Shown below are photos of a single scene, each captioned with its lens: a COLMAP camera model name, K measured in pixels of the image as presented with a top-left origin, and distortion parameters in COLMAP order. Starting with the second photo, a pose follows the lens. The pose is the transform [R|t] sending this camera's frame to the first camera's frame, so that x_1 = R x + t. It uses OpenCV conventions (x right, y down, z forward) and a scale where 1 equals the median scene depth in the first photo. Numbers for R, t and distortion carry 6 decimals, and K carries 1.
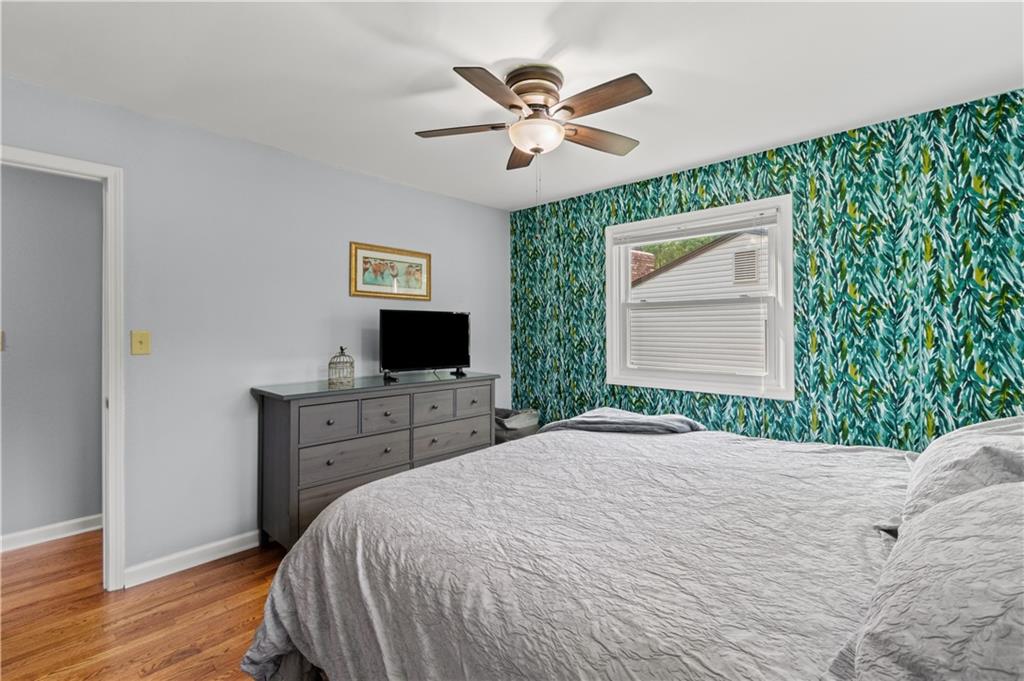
lens RADIAL K [[450.5, 0, 511.0], [0, 450.5, 331.7], [0, 0, 1]] dist [0.003777, -0.000274]
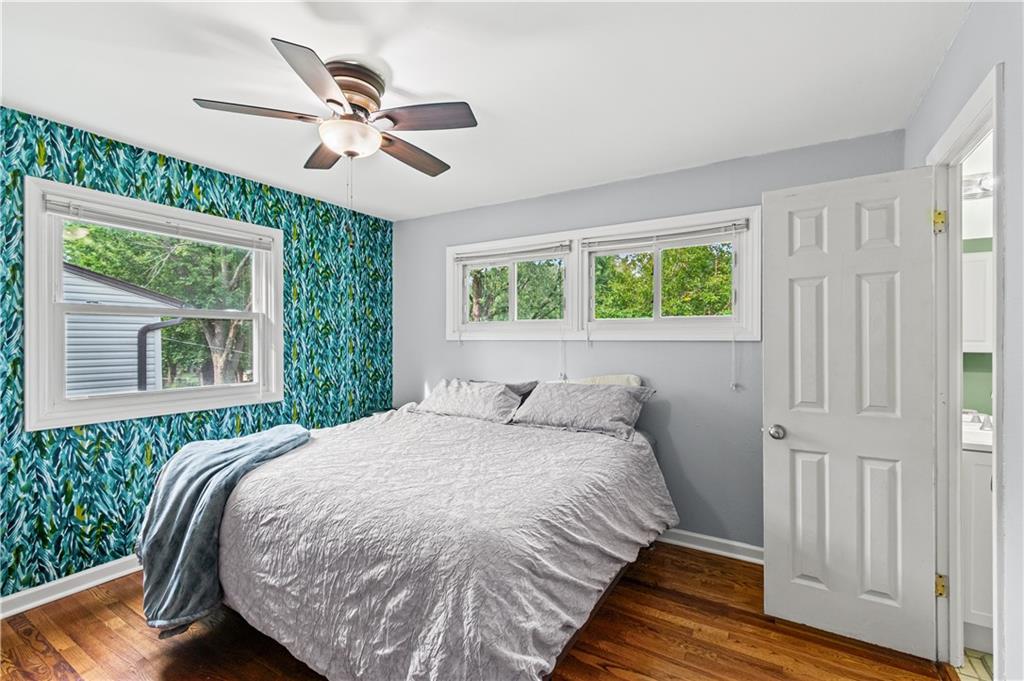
lens RADIAL K [[450.5, 0, 511.5], [0, 450.5, 340.4], [0, 0, 1]] dist [0.003777, -0.000274]
pose [[-0.185012, -0.003311, 0.982731, -0.618115], [0.000826, 0.999993, 0.003525, -0.012351], [-0.982736, 0.001464, -0.185008, 0.560695]]
